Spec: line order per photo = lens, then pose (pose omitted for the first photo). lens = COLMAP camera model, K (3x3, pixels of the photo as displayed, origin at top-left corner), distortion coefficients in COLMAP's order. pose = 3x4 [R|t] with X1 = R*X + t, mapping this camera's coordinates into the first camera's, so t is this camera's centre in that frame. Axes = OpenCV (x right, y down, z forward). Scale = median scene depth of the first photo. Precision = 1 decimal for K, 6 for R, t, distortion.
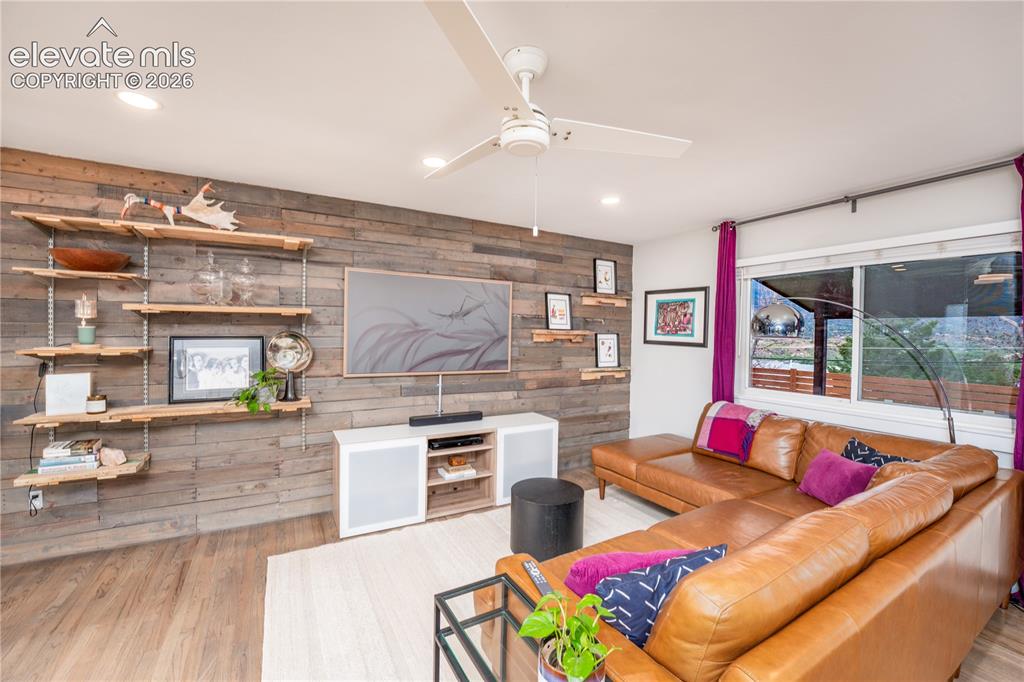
lens RADIAL K [[415.3, 0, 511.6], [0, 415.3, 341.1], [0, 0, 1]] dist [-0.026860, 0.002902]
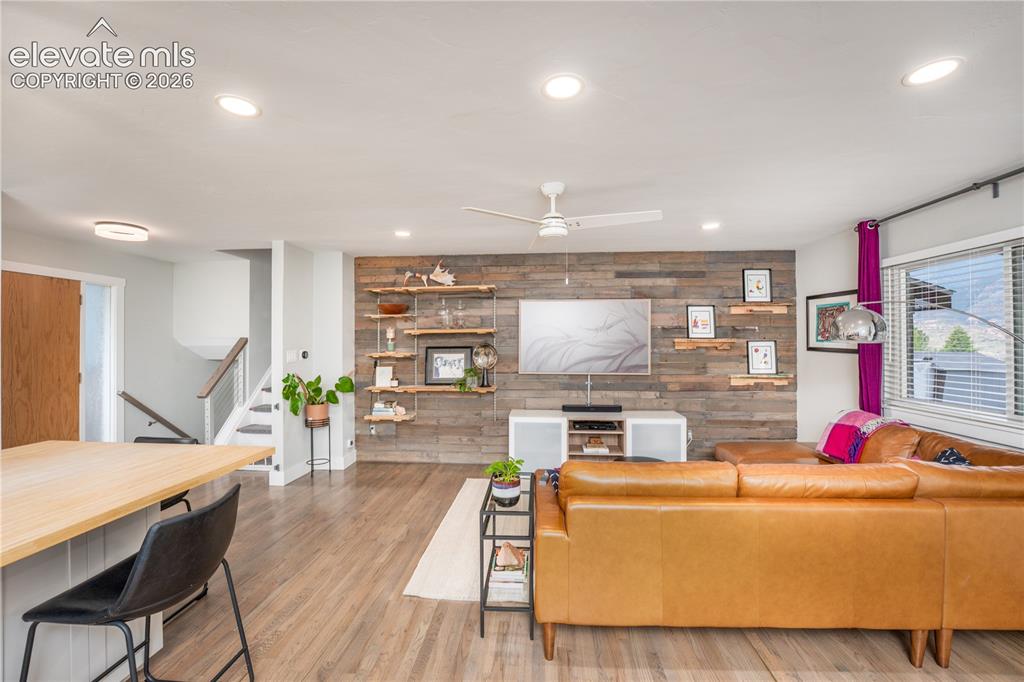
lens RADIAL K [[415.3, 0, 508.6], [0, 415.3, 340.0], [0, 0, 1]] dist [-0.026860, 0.002902]
pose [[0.834092, -0.020483, -0.551246, 0.401831], [0.003330, 0.999479, -0.032099, 0.014312], [0.551616, 0.024938, 0.833725, -0.271308]]
